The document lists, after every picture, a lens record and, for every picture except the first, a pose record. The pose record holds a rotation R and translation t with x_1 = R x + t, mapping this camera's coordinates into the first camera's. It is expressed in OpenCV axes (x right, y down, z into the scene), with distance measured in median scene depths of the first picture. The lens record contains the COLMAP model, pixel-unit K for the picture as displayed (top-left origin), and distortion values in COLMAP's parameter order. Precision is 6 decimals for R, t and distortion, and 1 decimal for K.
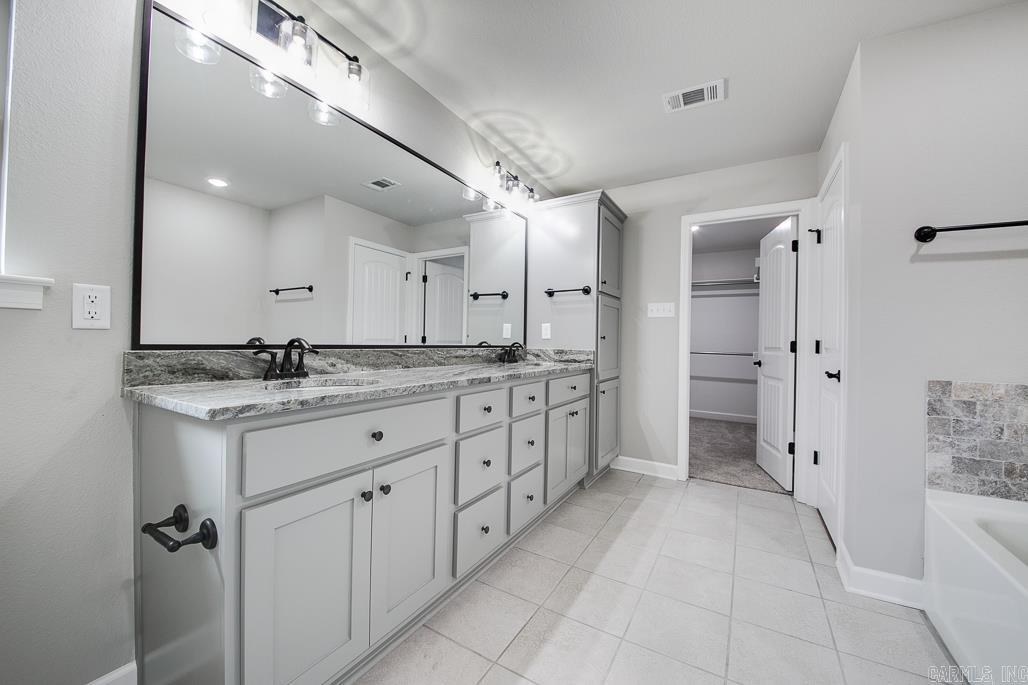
lens RADIAL K [[368.9, 0, 518.1], [0, 368.9, 338.5], [0, 0, 1]] dist [-0.016064, -0.000372]
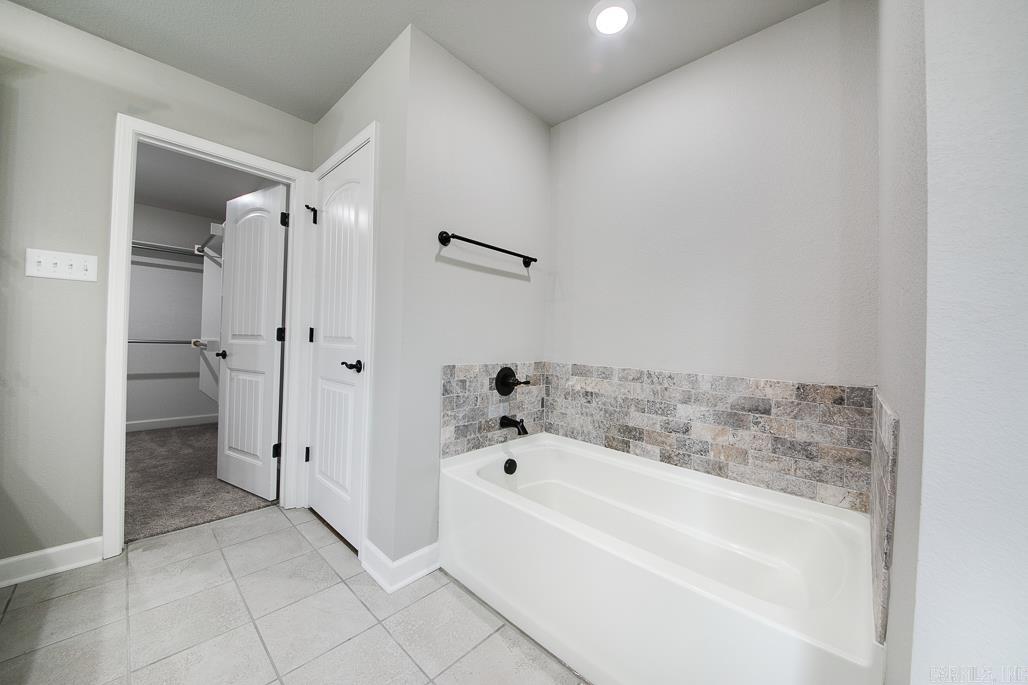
lens RADIAL K [[362.9, 0, 516.5], [0, 362.9, 337.5], [0, 0, 1]] dist [0.018234, -0.016643]
pose [[0.224298, -0.004862, 0.974508, 0.038846], [-0.030395, 0.999466, 0.011982, 0.003678], [-0.974046, -0.032308, 0.224031, 0.357513]]
